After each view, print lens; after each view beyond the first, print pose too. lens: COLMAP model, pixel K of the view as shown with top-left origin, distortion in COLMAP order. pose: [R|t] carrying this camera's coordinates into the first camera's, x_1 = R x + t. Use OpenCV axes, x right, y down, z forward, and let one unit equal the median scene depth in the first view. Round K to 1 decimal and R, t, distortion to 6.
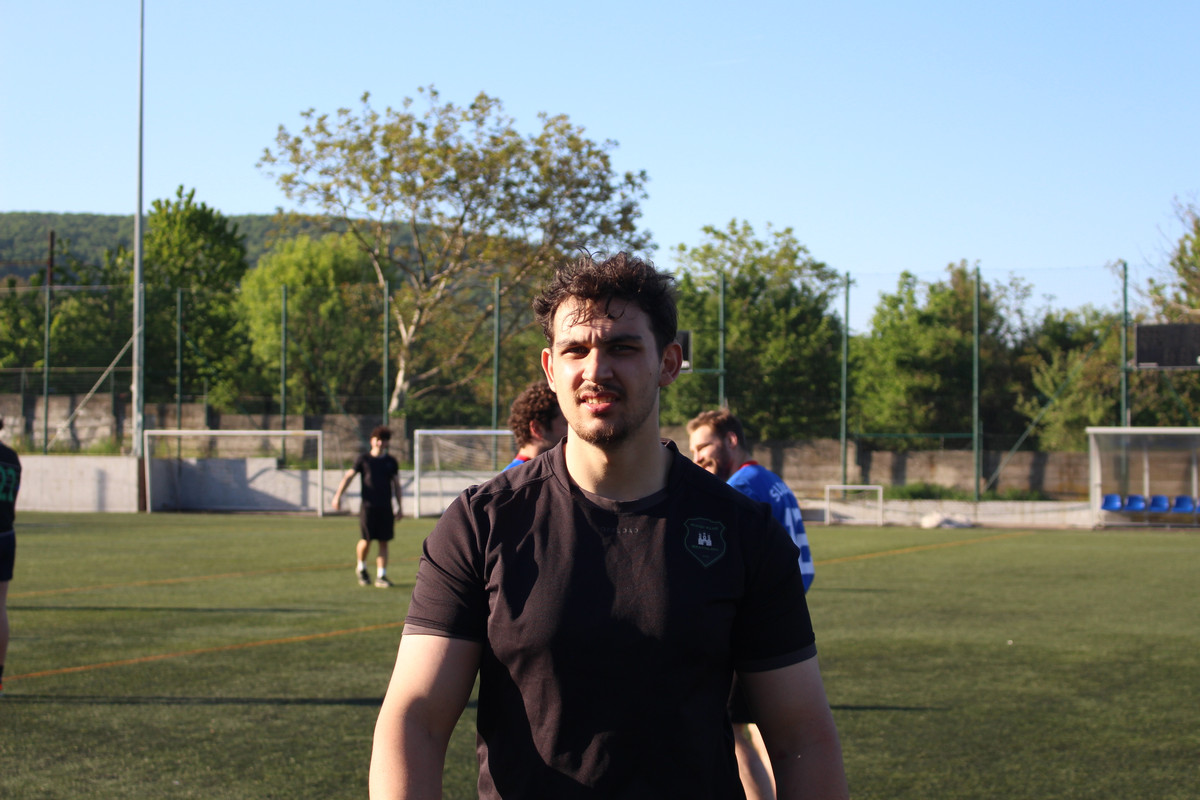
lens RADIAL K [[2269.3, 0, 600.0], [0, 2269.3, 400.0], [0, 0, 1]] dist [0.004855, 0.287605]
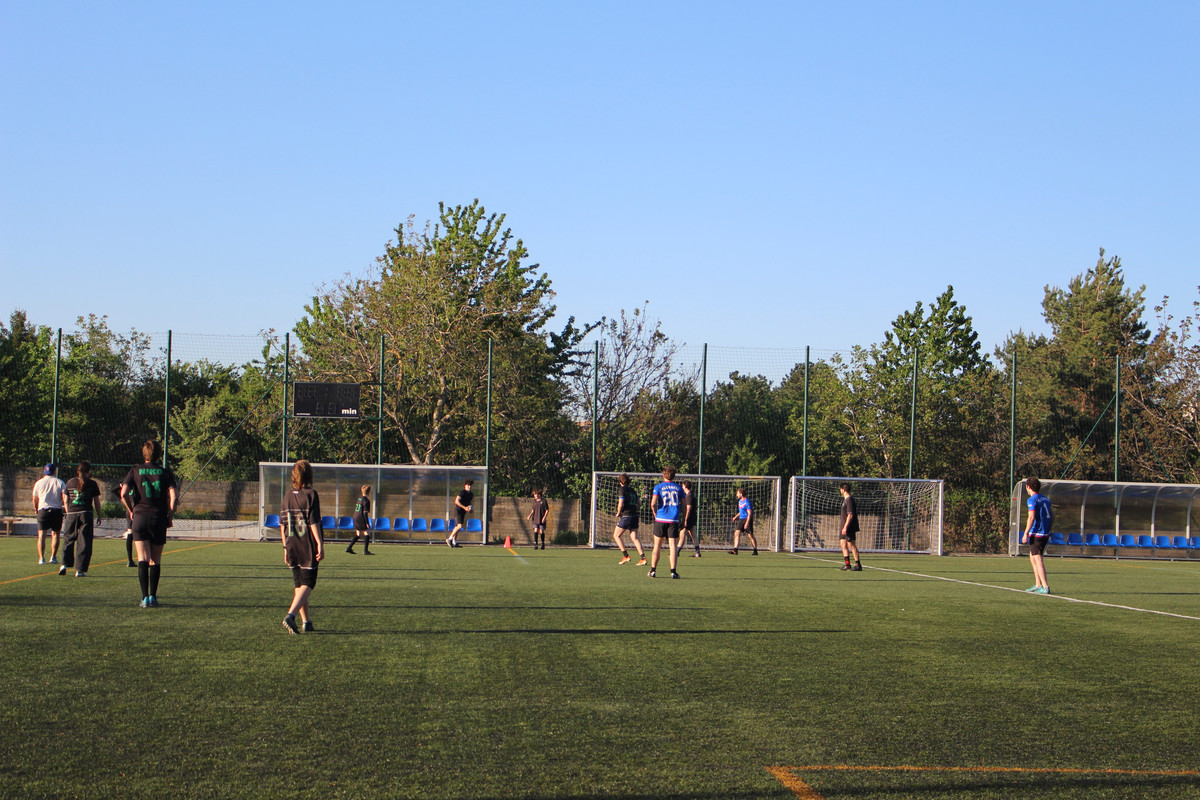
lens RADIAL K [[2269.3, 0, 600.0], [0, 2269.3, 400.0], [0, 0, 1]] dist [0.004855, 0.287605]
pose [[0.897558, 0.034926, 0.439511, -0.133754], [-0.027937, 0.999359, -0.022364, 0.000502], [-0.440010, 0.007794, 0.897959, -0.174805]]
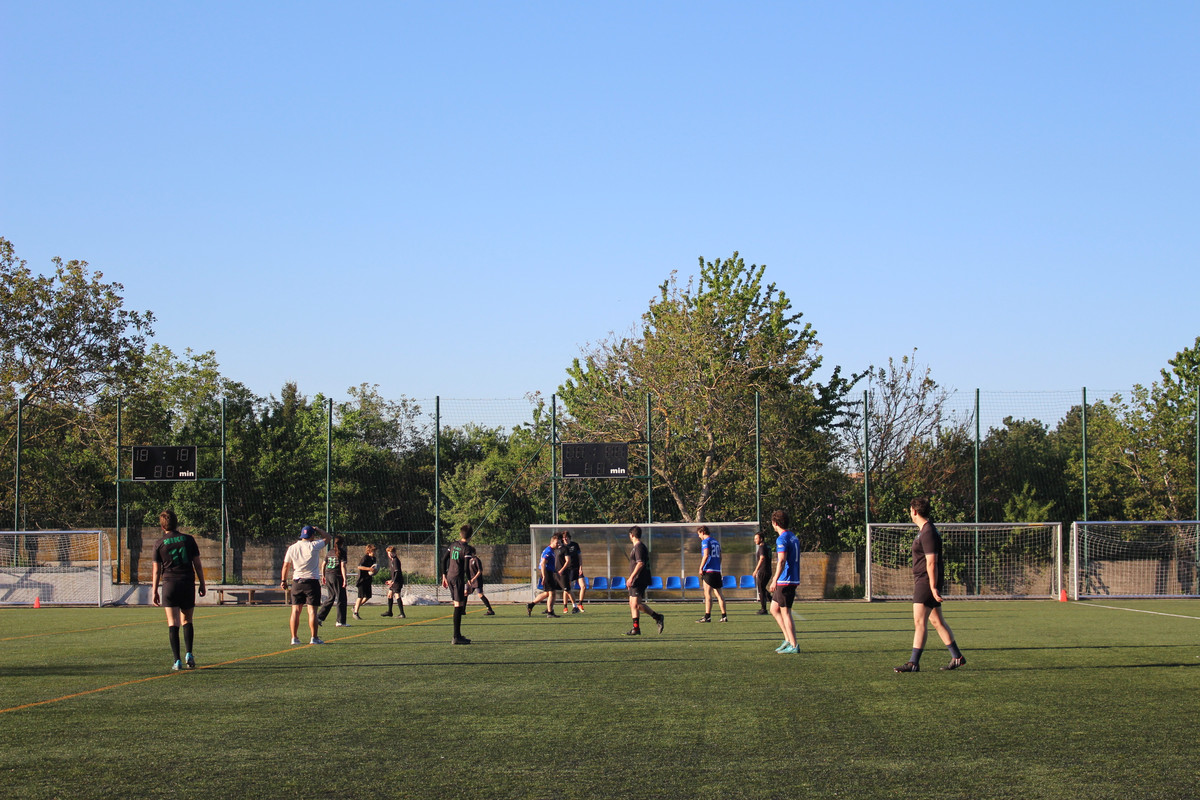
lens RADIAL K [[2287.4, 0, 600.0], [0, 2287.4, 400.0], [0, 0, 1]] dist [-0.026949, 0.461921]
pose [[0.943628, 0.010494, 0.330842, -0.132253], [0.004818, 0.998956, -0.045427, 0.000734], [-0.330974, 0.044460, 0.942592, -0.171177]]
